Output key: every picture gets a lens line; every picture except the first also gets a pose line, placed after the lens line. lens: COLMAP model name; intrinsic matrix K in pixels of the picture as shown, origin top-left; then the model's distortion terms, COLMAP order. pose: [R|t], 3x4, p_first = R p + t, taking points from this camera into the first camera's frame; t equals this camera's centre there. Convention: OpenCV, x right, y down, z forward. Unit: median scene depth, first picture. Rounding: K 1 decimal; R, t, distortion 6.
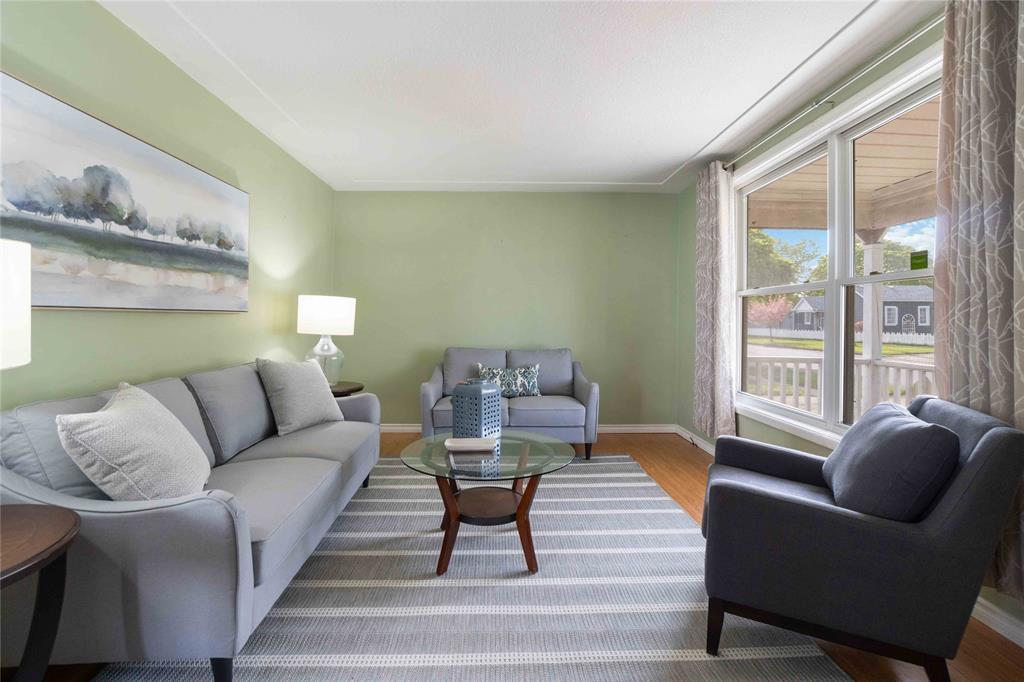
lens RADIAL K [[439.1, 0, 523.7], [0, 439.1, 320.1], [0, 0, 1]] dist [-0.003818, 0.000104]
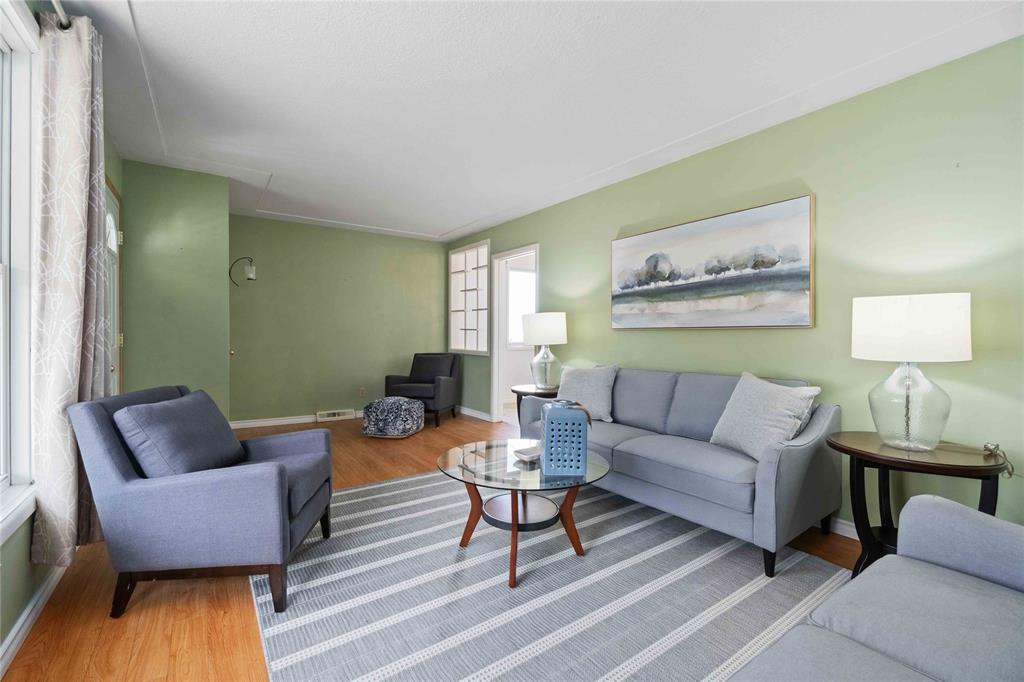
lens RADIAL K [[439.1, 0, 511.9], [0, 439.1, 335.1], [0, 0, 1]] dist [-0.003818, 0.000104]
pose [[-0.846033, -0.007427, -0.533079, 0.519920], [-0.008523, 0.999964, -0.000404, 0.008133], [0.533063, 0.004202, -0.846065, 2.021322]]
